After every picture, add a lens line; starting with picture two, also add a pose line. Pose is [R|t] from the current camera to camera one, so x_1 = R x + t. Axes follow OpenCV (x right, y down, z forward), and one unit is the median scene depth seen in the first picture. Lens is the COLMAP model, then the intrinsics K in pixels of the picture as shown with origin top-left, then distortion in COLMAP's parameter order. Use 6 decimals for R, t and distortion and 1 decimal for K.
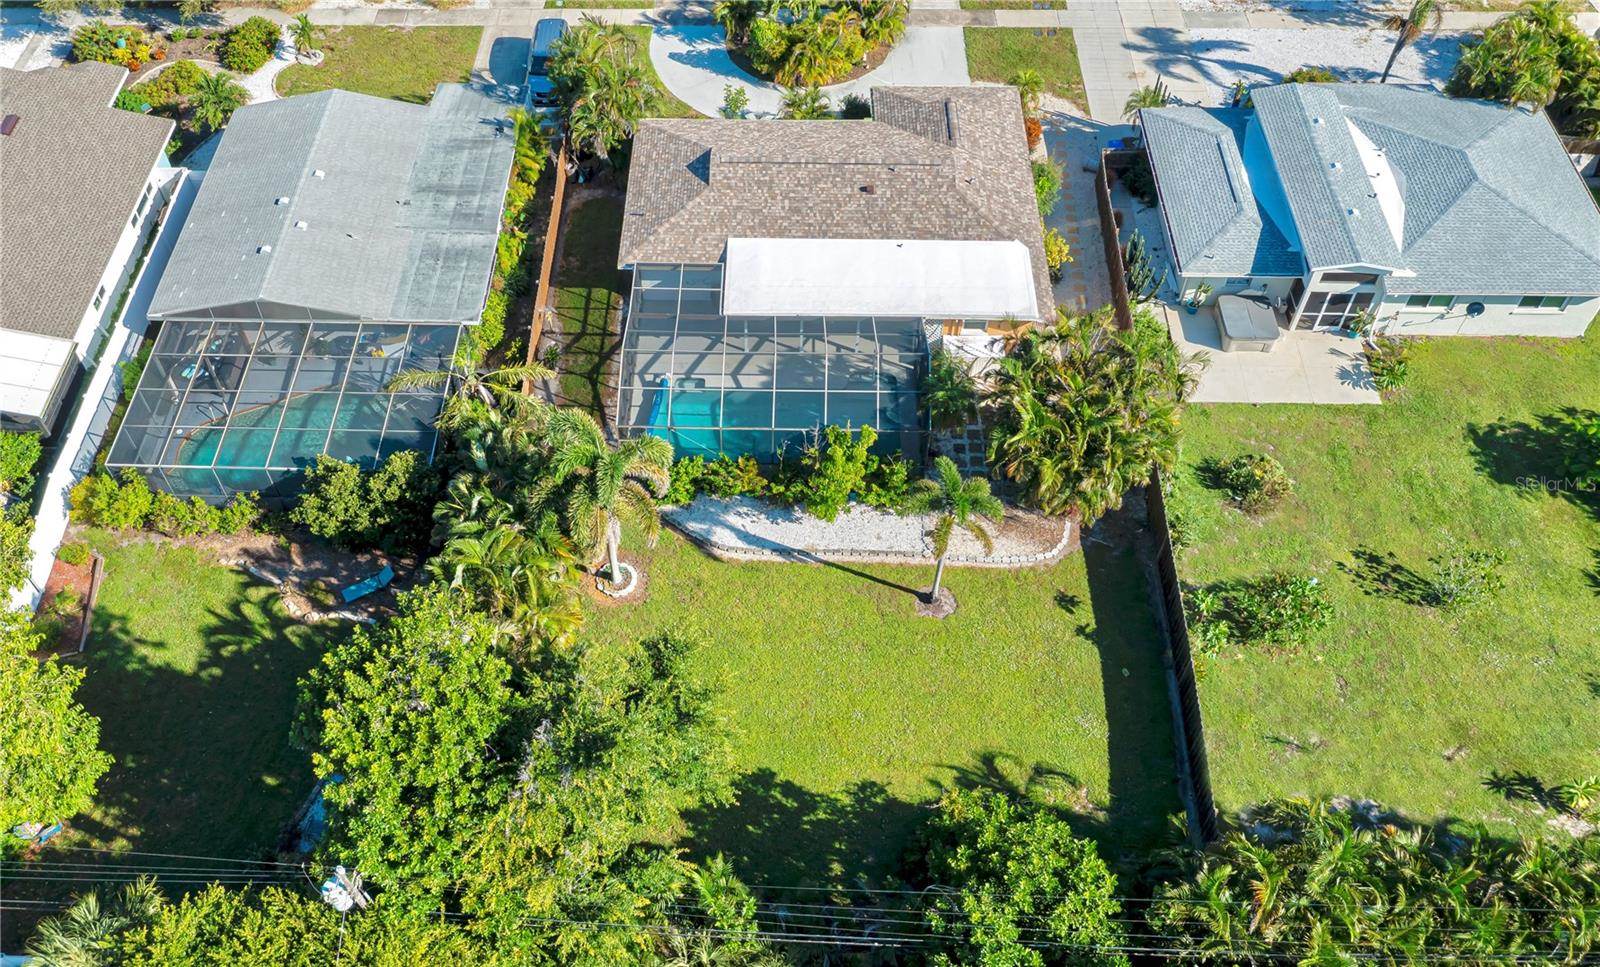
lens RADIAL K [[1374.0, 0, 742.8], [0, 1374.0, 474.4], [0, 0, 1]] dist [-0.007553, -0.014118]
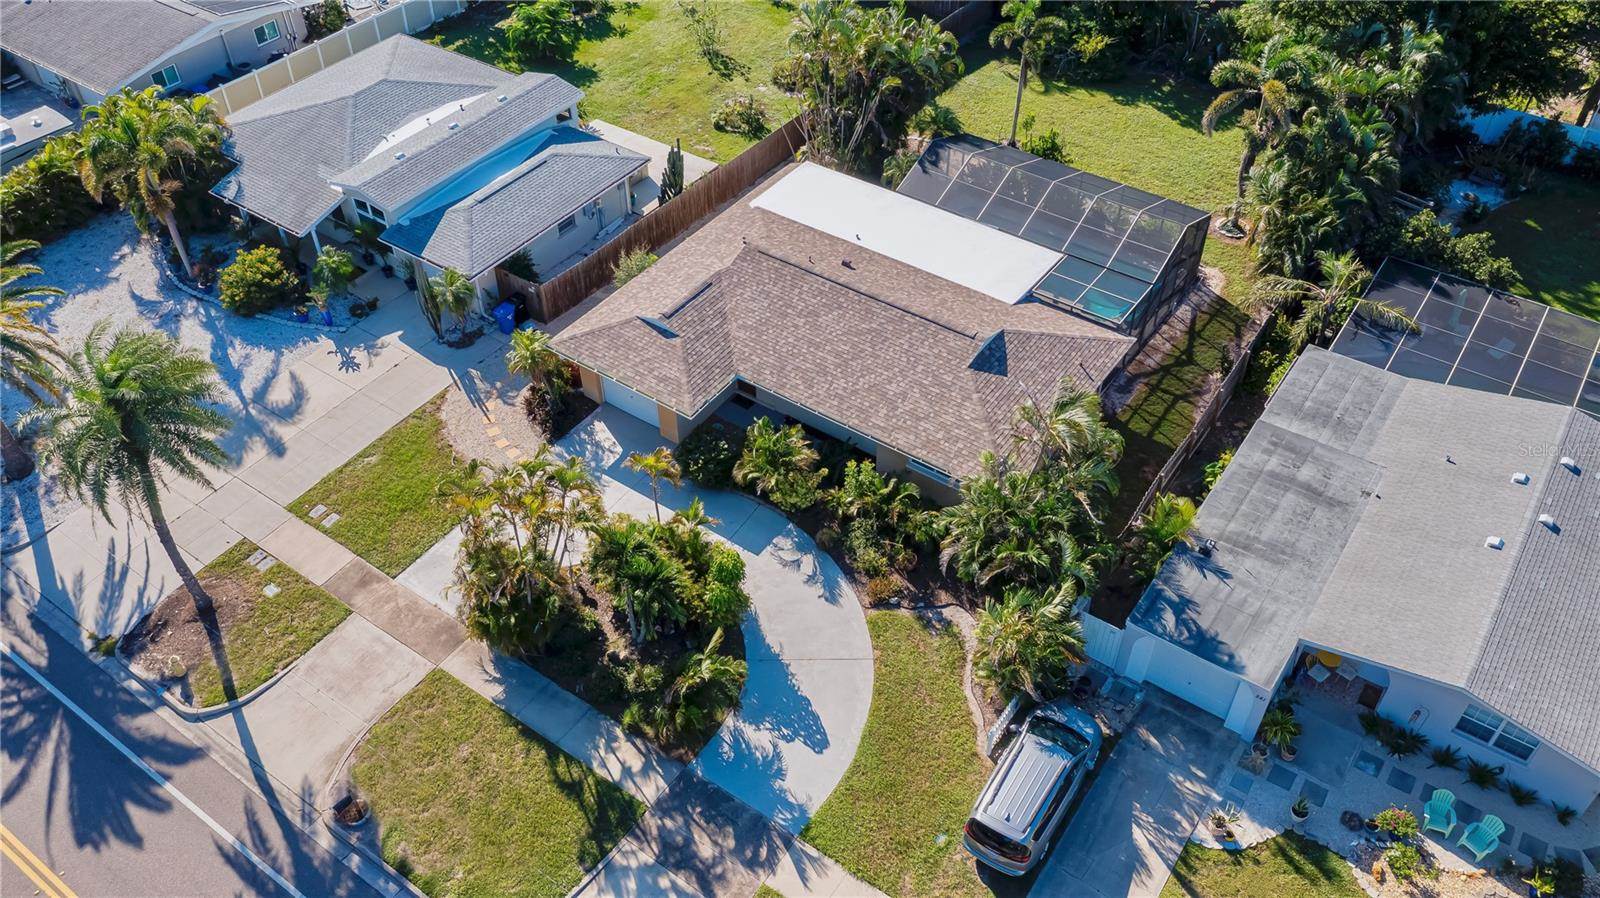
lens RADIAL K [[1273.9, 0, 800.0], [0, 1273.9, 449.0], [0, 0, 1]] dist [-0.012259, -0.008336]
pose [[-0.833866, -0.362775, 0.416007, -0.283298], [0.441787, 0.013167, 0.897023, -1.008393], [-0.330895, 0.931784, 0.149290, 1.040114]]
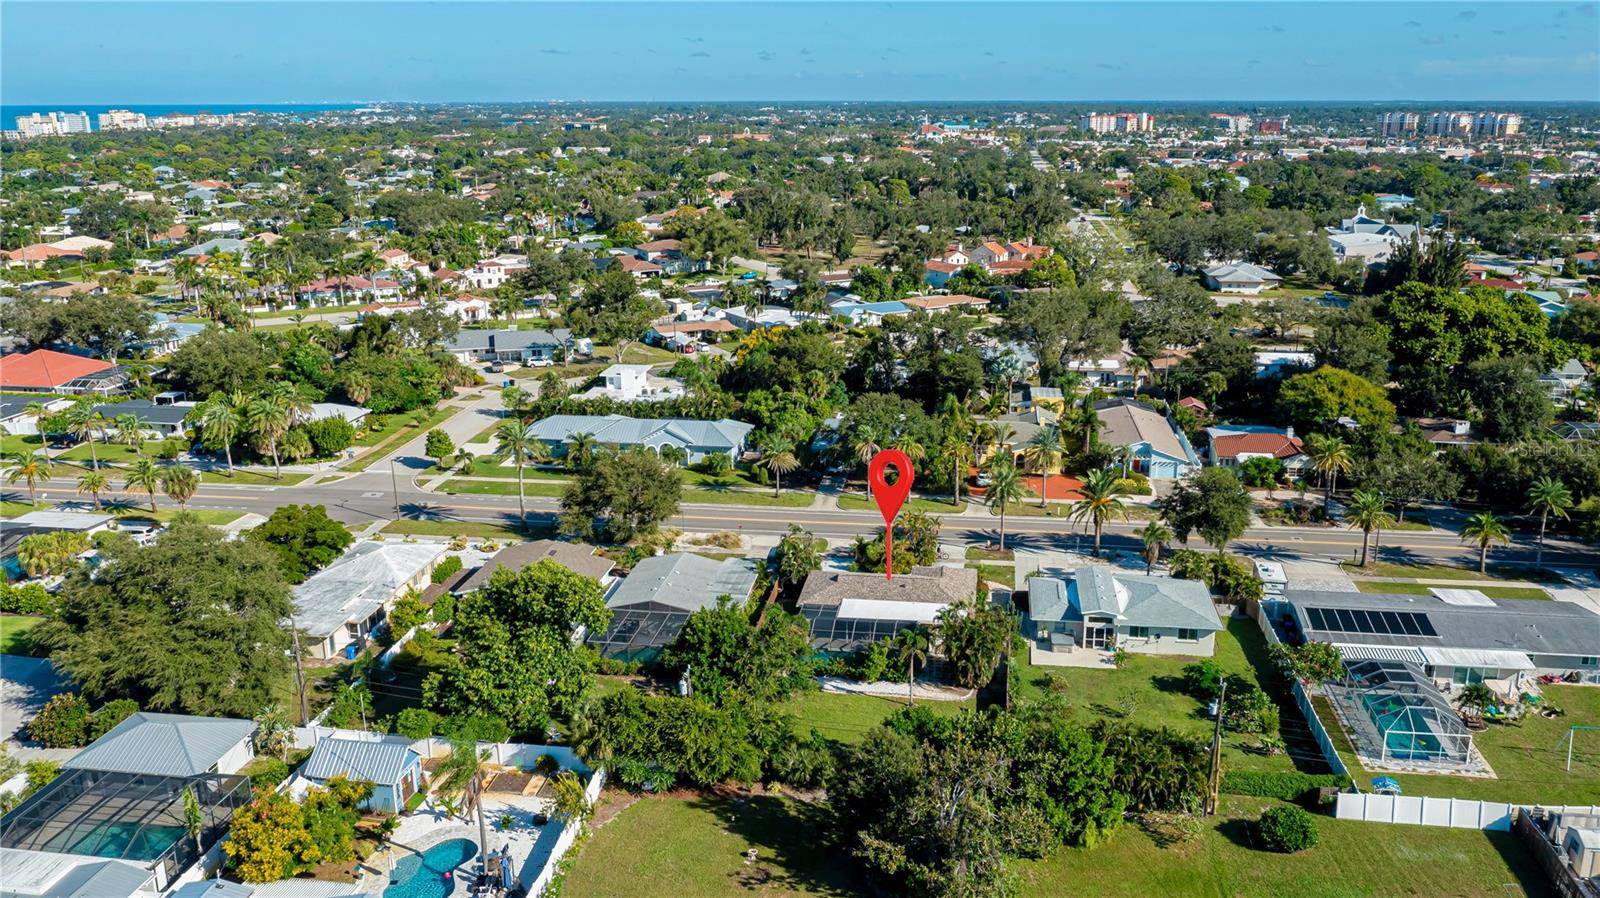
lens RADIAL K [[1260.4, 0, 820.9], [0, 1260.4, 445.5], [0, 0, 1]] dist [-0.014947, -0.000280]
pose [[0.994259, 0.040071, -0.099218, 0.164197], [-0.090435, 0.810311, -0.578980, 0.919469], [0.057197, 0.584629, 0.809282, -0.973446]]
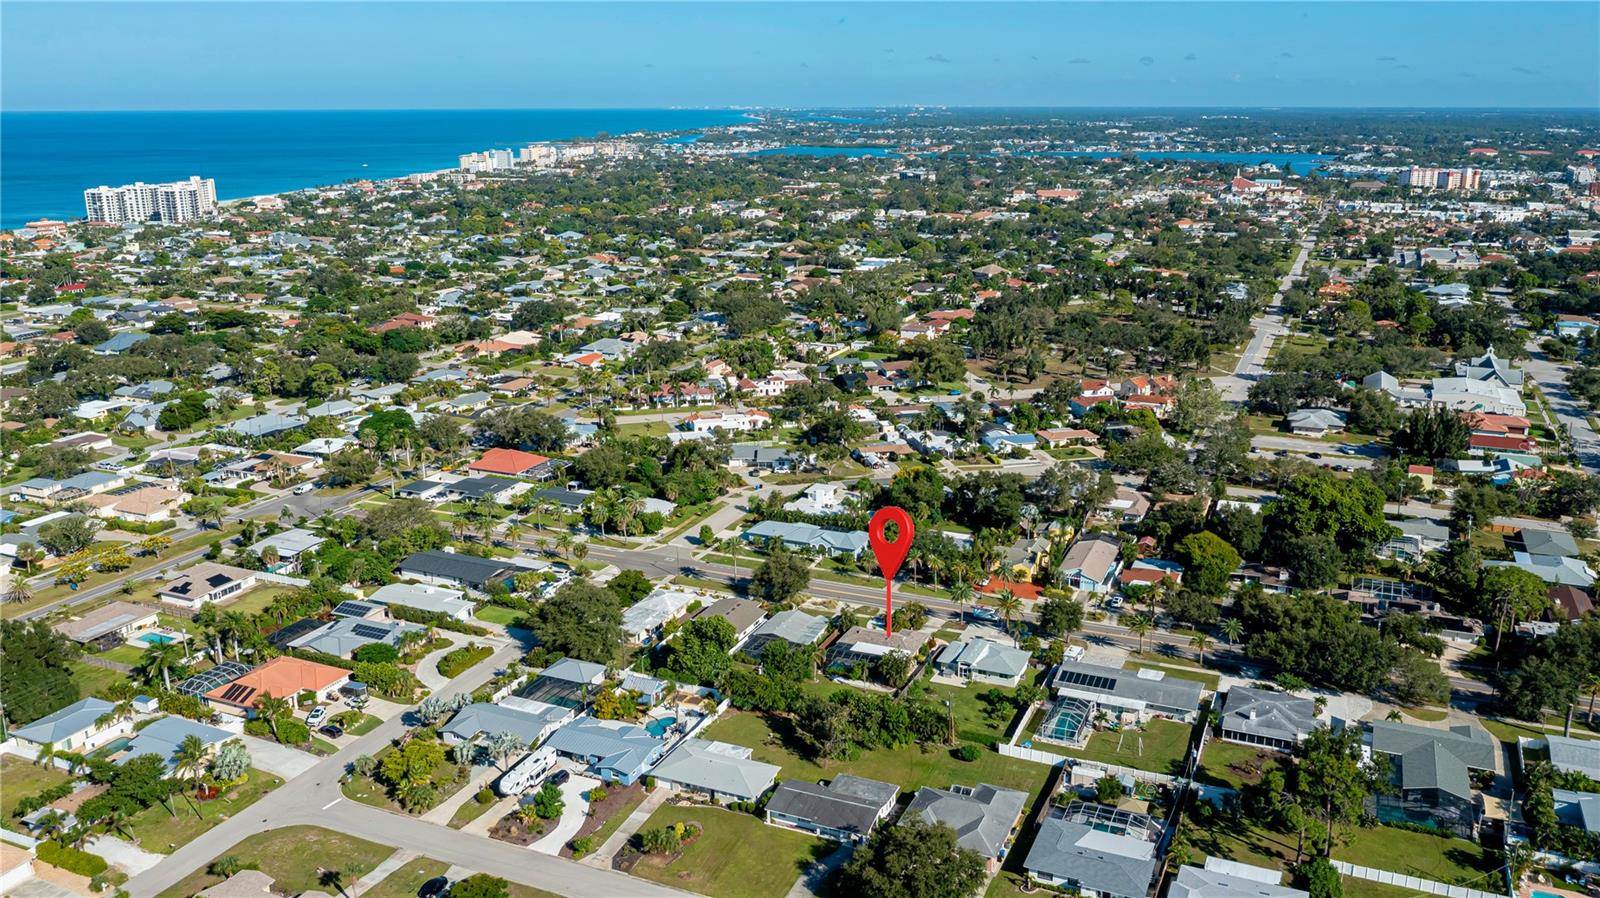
lens RADIAL K [[1260.4, 0, 820.9], [0, 1260.4, 445.5], [0, 0, 1]] dist [-0.014947, -0.000280]
pose [[0.927320, 0.107835, -0.358398, 1.552130], [-0.296389, 0.796324, -0.527278, 1.868548], [0.228542, 0.595180, 0.770408, -3.287818]]
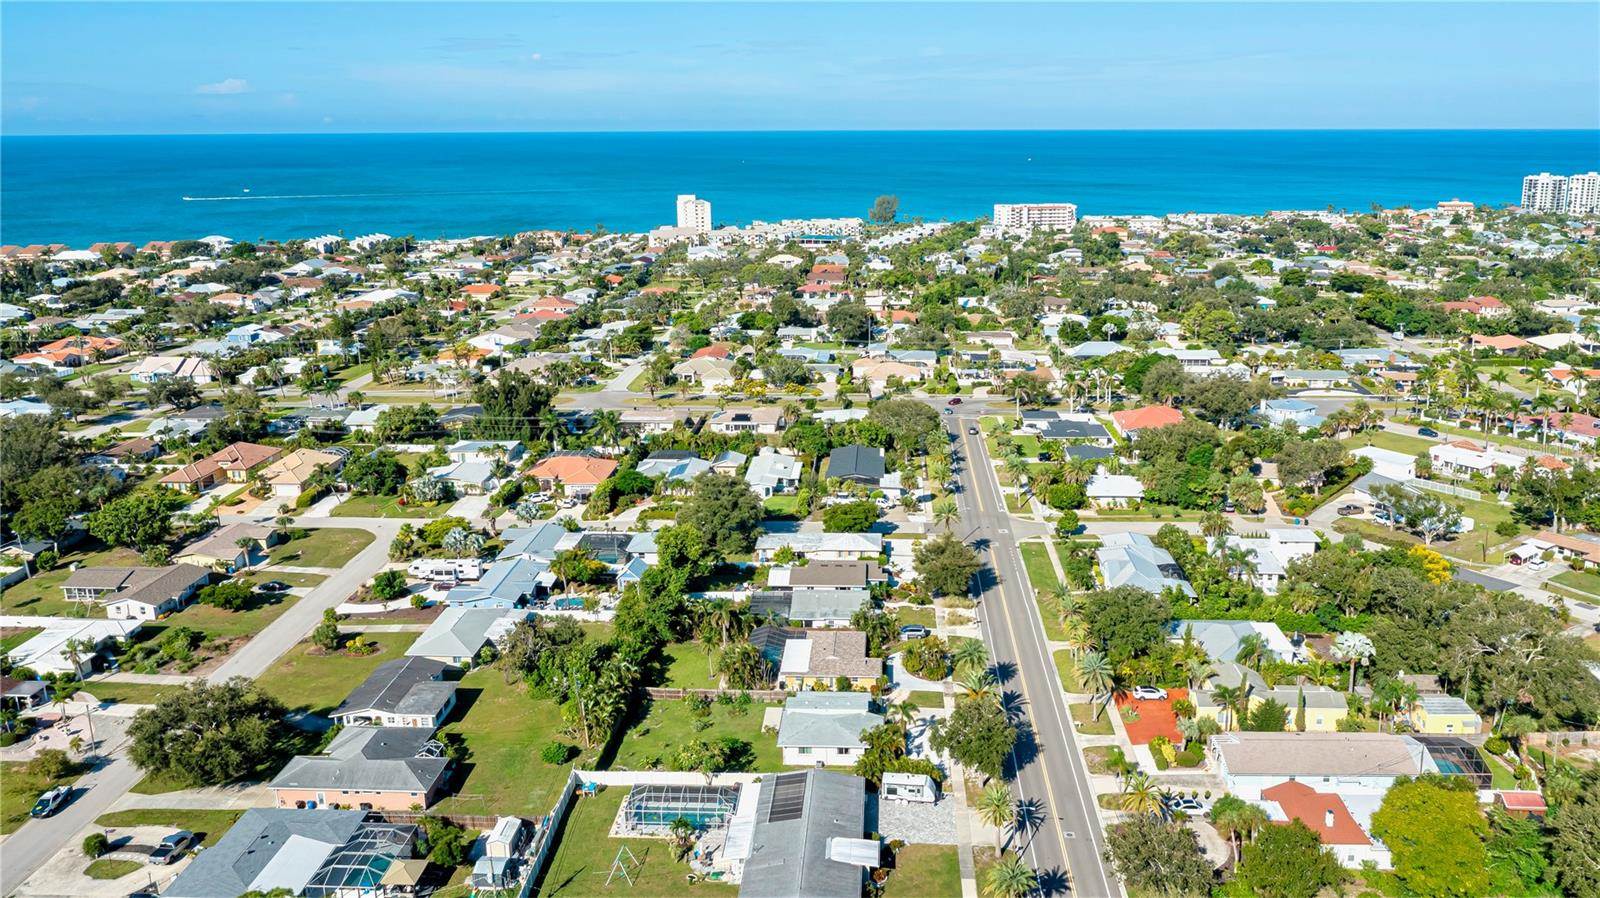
lens RADIAL K [[1251.2, 0, 816.9], [0, 1251.2, 448.4], [0, 0, 1]] dist [-0.018915, -0.000620]
pose [[-0.025239, 0.260731, -0.965082, 3.400704], [-0.773409, 0.606584, 0.184104, -1.206587], [0.633405, 0.751049, 0.186342, -0.069321]]
